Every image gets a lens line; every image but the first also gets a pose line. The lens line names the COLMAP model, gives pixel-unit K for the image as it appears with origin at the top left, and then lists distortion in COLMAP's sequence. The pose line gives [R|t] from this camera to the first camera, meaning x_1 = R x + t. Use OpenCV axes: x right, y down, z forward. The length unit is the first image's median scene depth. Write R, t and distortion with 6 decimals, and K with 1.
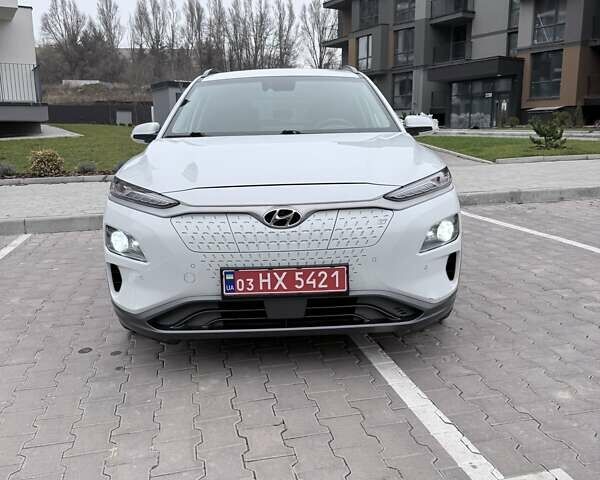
lens RADIAL K [[561.1, 0, 300.0], [0, 561.1, 240.0], [0, 0, 1]] dist [0.008567, -0.018598]
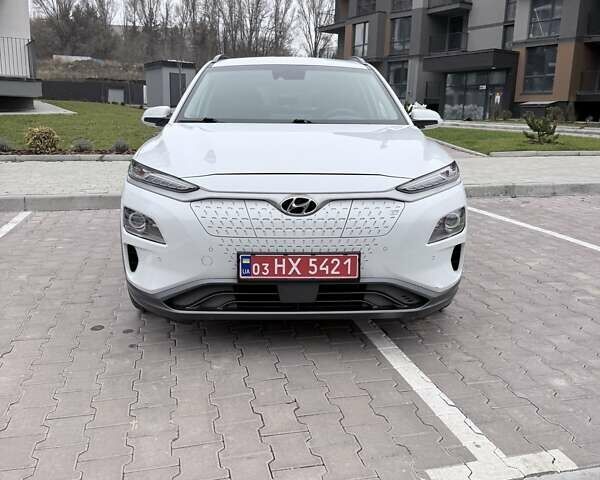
lens RADIAL K [[561.1, 0, 300.0], [0, 561.1, 240.0], [0, 0, 1]] dist [0.008567, -0.018598]
pose [[0.999217, 0.031611, 0.023801, -0.037685], [-0.032227, 0.999144, 0.025936, -0.002375], [-0.022961, -0.026683, 0.999380, -0.028229]]
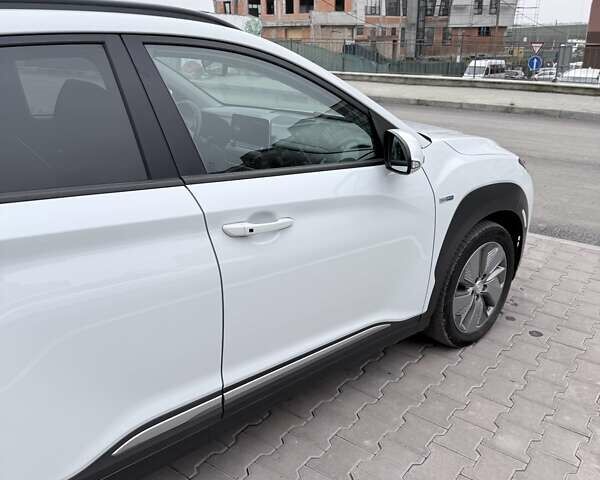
lens RADIAL K [[561.1, 0, 300.0], [0, 561.1, 240.0], [0, 0, 1]] dist [0.008567, -0.018598]
pose [[-0.656464, -0.257554, 0.709028, -0.709793], [0.158190, 0.872011, 0.463220, -0.450311], [-0.737585, 0.416248, -0.531701, 1.624577]]
